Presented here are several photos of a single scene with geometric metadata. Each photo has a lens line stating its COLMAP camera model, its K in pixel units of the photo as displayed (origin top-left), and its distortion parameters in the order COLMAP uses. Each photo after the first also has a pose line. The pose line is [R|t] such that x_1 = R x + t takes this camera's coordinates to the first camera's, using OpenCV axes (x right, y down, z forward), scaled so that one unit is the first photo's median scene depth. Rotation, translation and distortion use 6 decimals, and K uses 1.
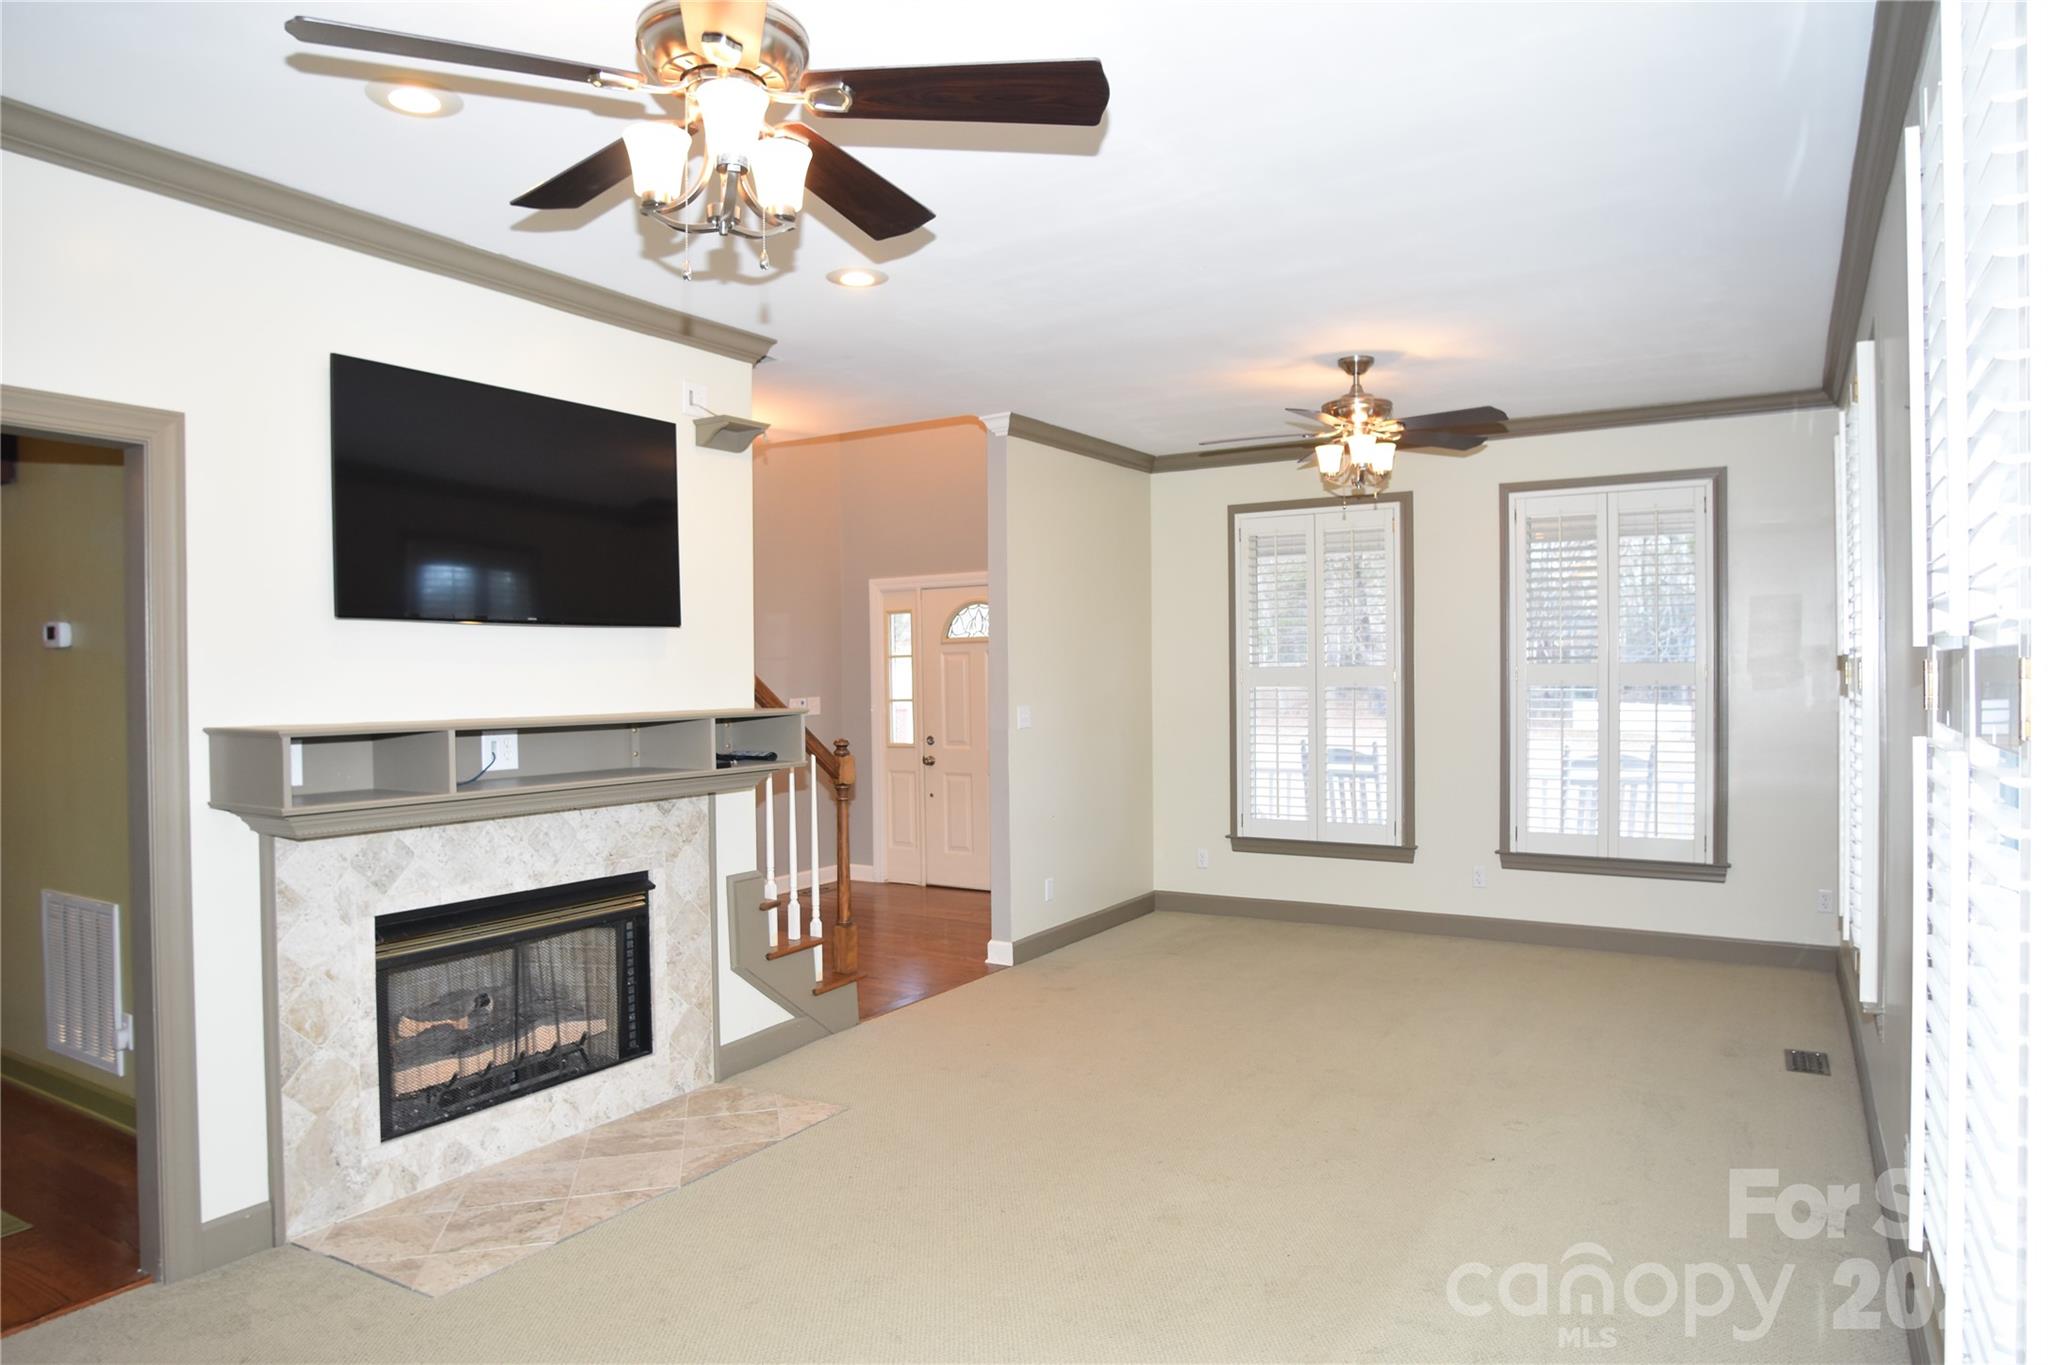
lens RADIAL K [[1253.0, 0, 1028.6], [0, 1253.0, 688.9], [0, 0, 1]] dist [-0.022802, 0.000399]
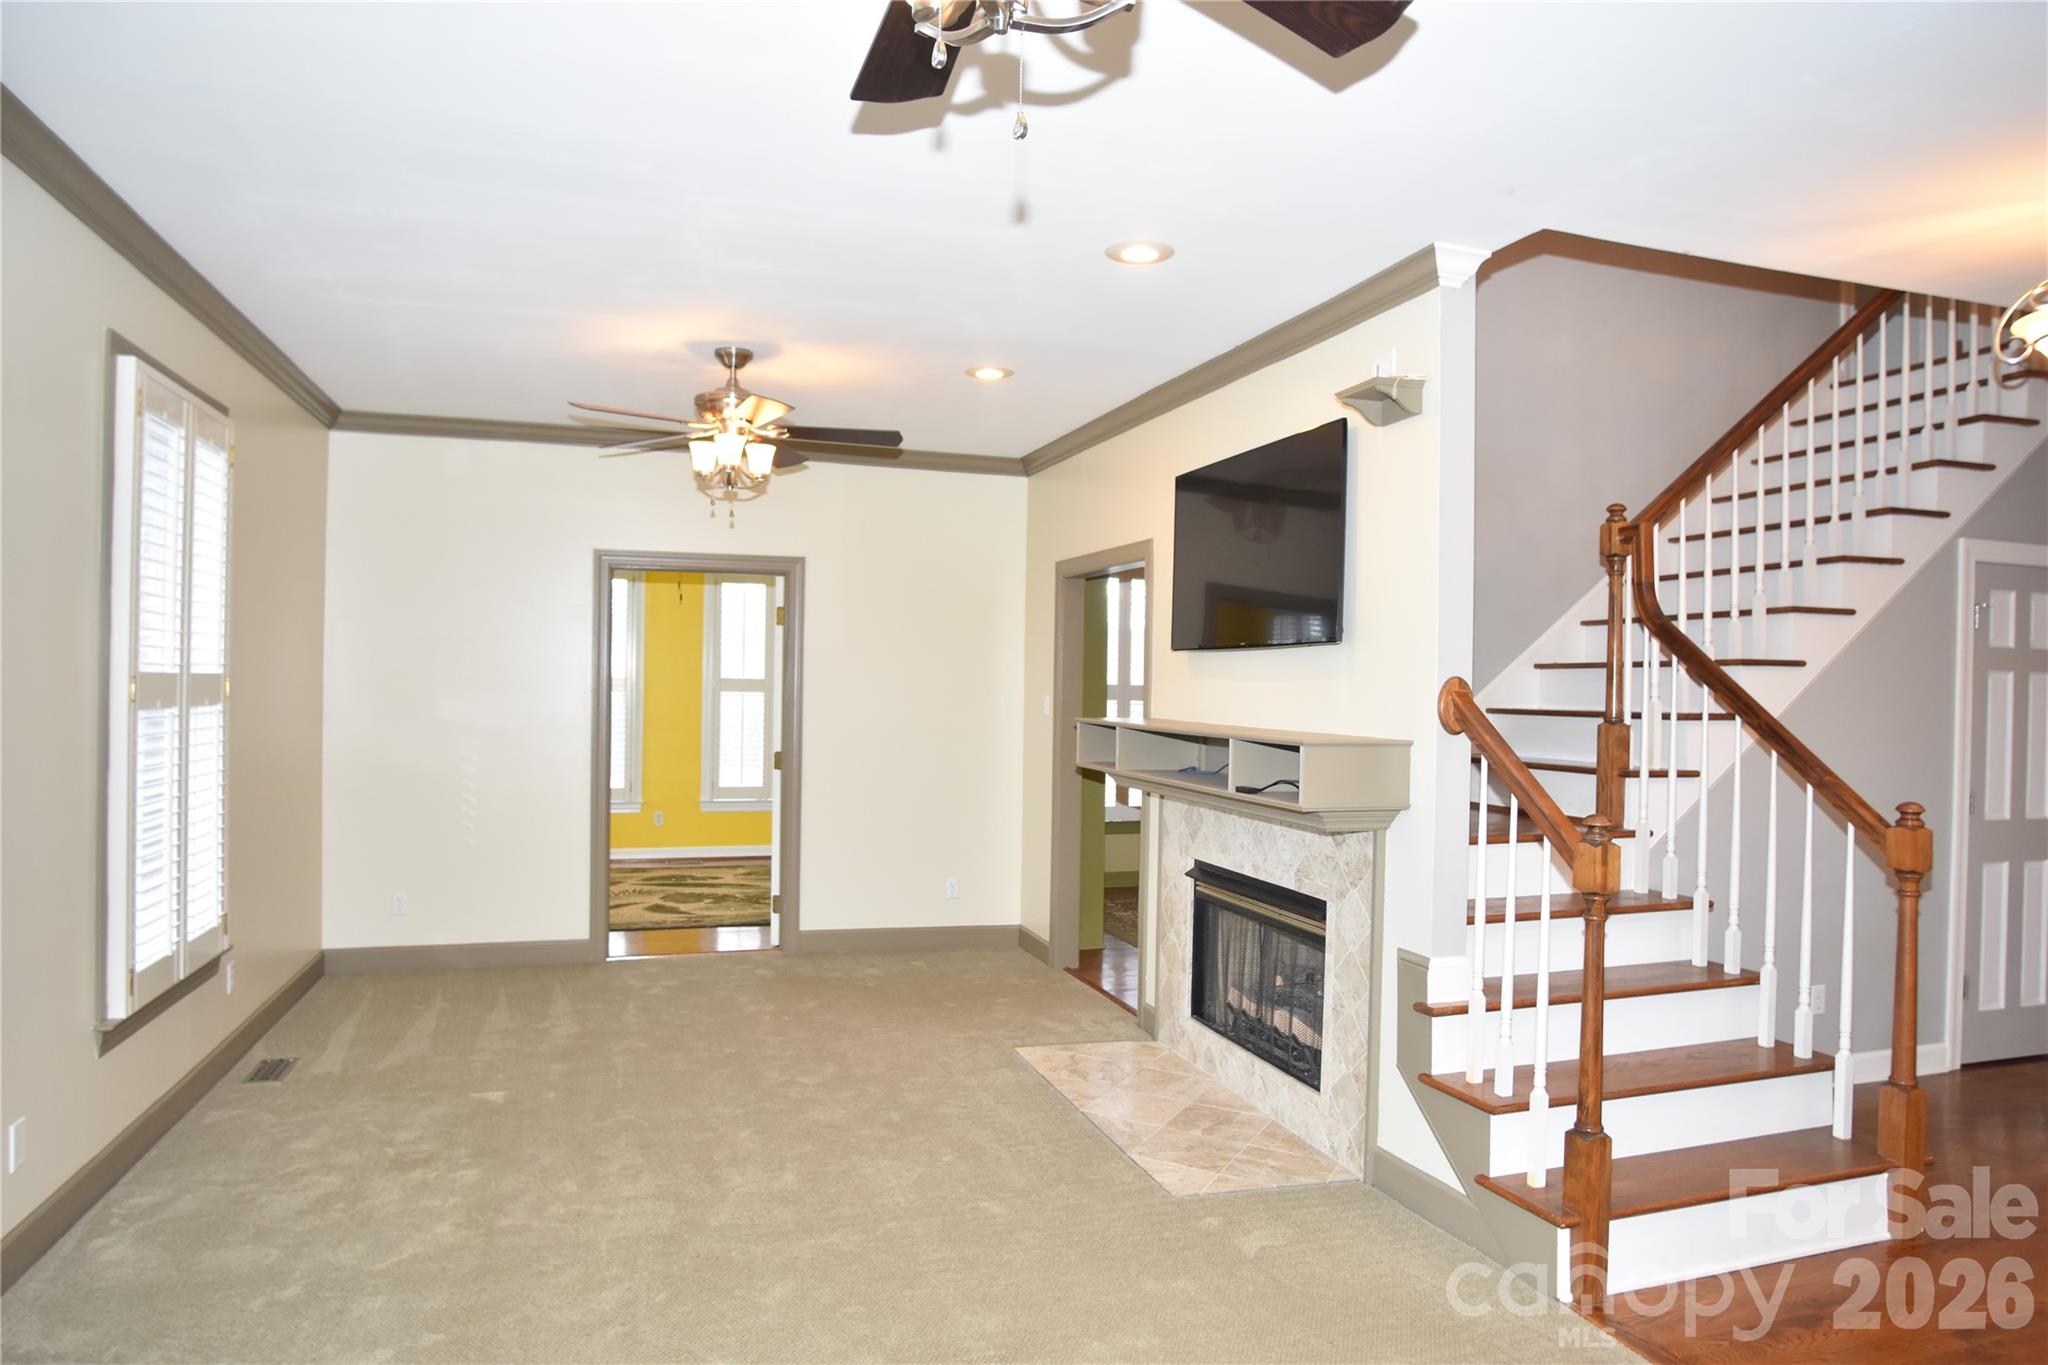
lens RADIAL K [[1253.0, 0, 1028.6], [0, 1253.0, 688.9], [0, 0, 1]] dist [-0.022802, 0.000399]
pose [[-0.648714, -0.001329, -0.761031, 0.587519], [-0.020118, 0.999679, 0.015403, -0.027240], [0.760766, 0.025302, -0.648533, 1.493446]]
